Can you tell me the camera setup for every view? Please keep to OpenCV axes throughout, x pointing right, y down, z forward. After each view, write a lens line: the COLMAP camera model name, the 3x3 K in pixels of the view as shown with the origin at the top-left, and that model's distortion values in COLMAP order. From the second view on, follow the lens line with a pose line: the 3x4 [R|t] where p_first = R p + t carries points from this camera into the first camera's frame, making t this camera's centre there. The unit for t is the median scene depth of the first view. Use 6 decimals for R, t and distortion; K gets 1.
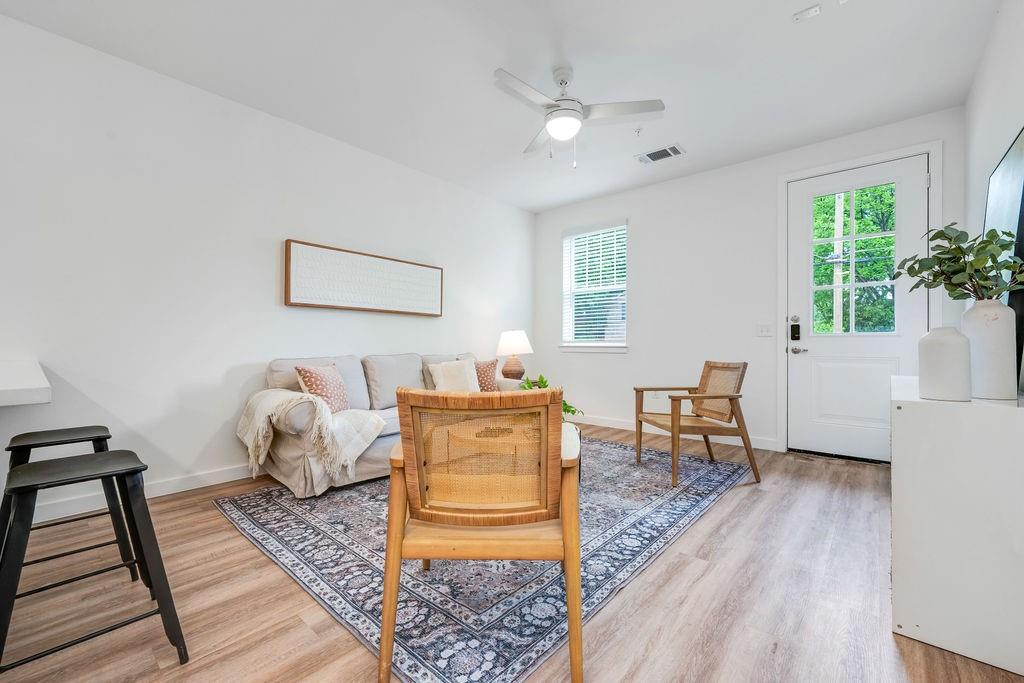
lens RADIAL K [[421.0, 0, 515.5], [0, 421.0, 351.5], [0, 0, 1]] dist [-0.001006, -0.000192]
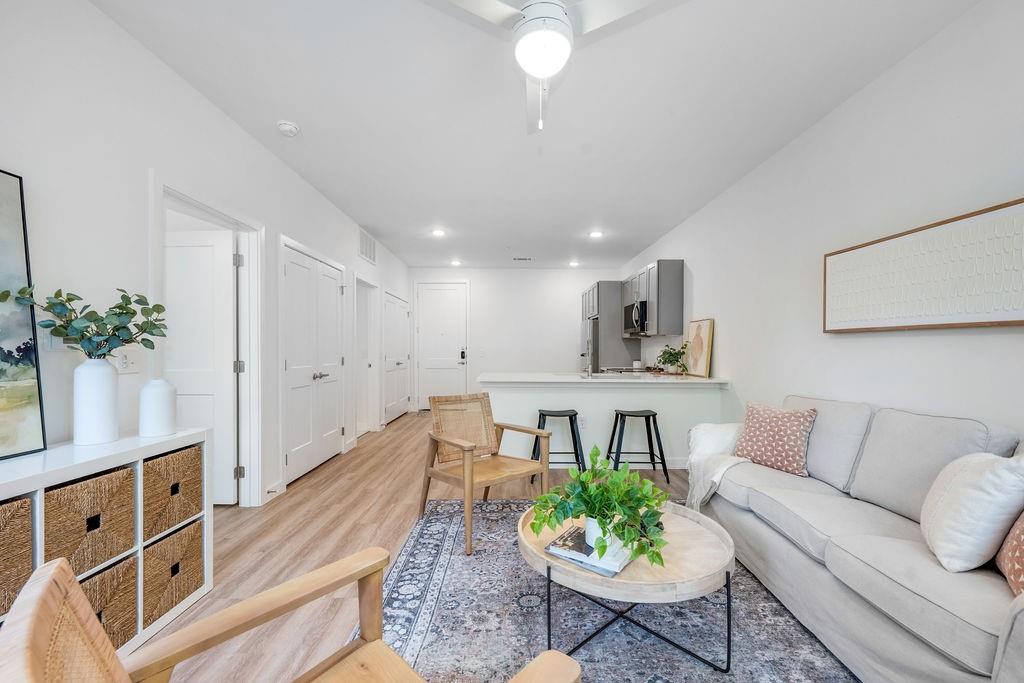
lens RADIAL K [[421.0, 0, 515.5], [0, 421.0, 351.5], [0, 0, 1]] dist [-0.001006, -0.000192]
pose [[-0.745419, 0.001873, -0.666594, 0.676999], [-0.012899, 0.999768, 0.017234, -0.114945], [0.666471, 0.021445, -0.745222, 1.717917]]
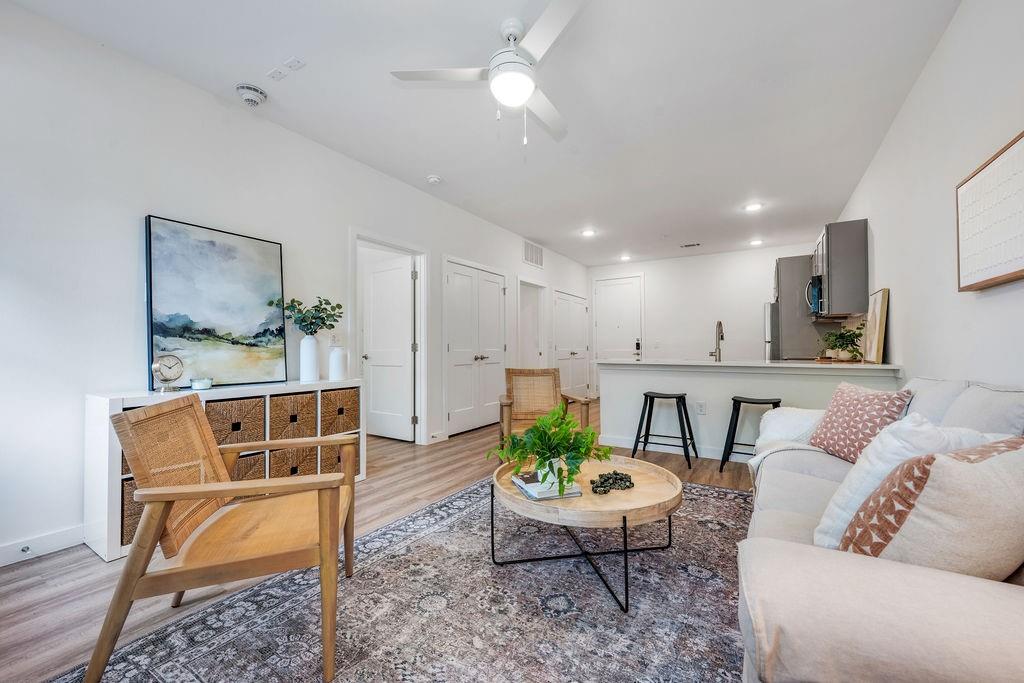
lens RADIAL K [[408.6, 0, 512.0], [0, 408.6, 341.5], [0, 0, 1]] dist [-0.000585, -0.000081]
pose [[-0.987067, 0.001280, -0.160304, 0.288055], [0.001596, 0.999997, -0.001838, -0.054914], [0.160302, -0.002070, -0.987066, 2.098532]]
